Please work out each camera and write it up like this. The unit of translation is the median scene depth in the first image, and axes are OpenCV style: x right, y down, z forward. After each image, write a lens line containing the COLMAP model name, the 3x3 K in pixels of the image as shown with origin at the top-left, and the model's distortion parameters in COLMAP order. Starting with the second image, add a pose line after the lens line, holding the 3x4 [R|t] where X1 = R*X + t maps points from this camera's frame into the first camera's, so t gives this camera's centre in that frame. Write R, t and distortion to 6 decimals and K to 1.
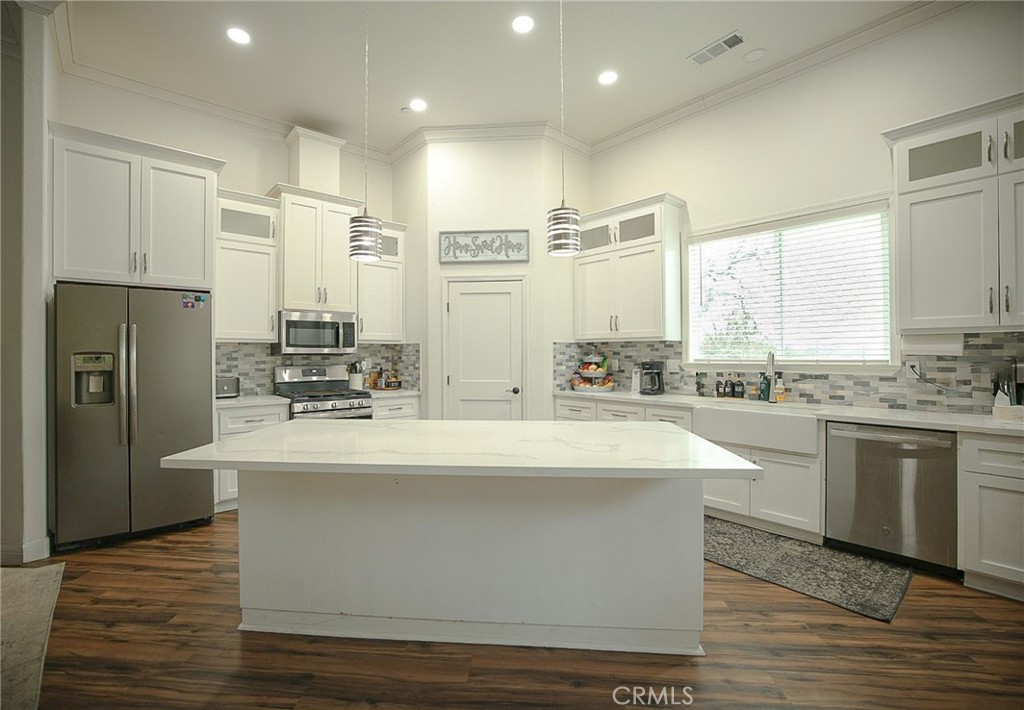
lens RADIAL K [[454.2, 0, 485.9], [0, 454.2, 355.1], [0, 0, 1]] dist [-0.046091, 0.015353]
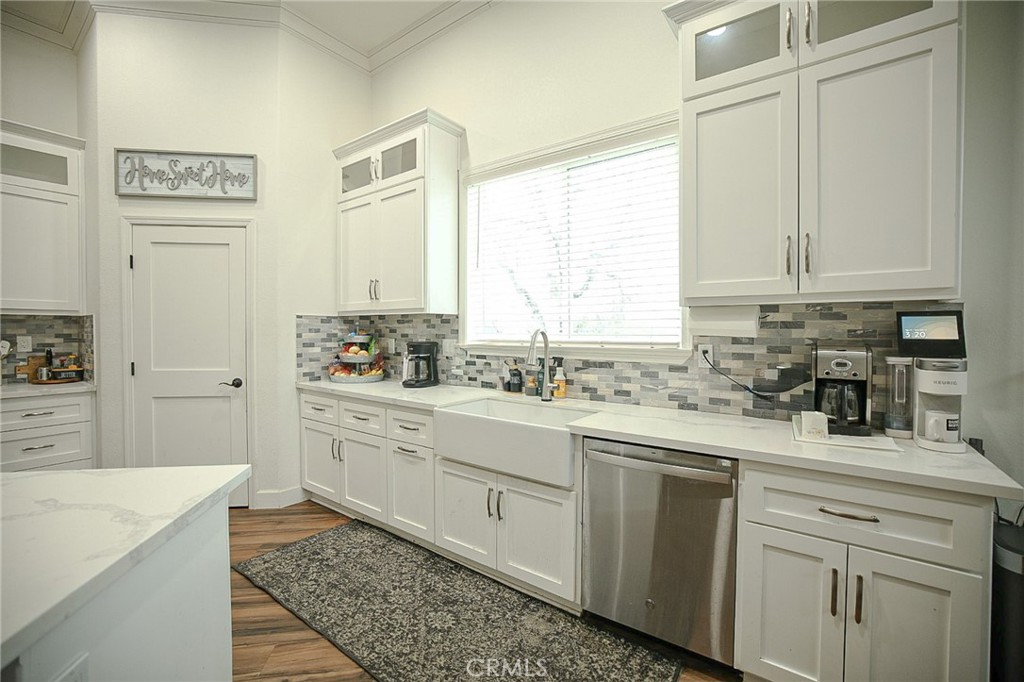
lens RADIAL K [[429.6, 0, 512.0], [0, 429.6, 341.0], [0, 0, 1]] dist [-0.043985, 0.015000]
pose [[0.973339, -0.001090, 0.229369, 0.361010], [-0.004250, 0.999731, 0.022784, -0.004402], [-0.229333, -0.023151, 0.973073, 0.284956]]
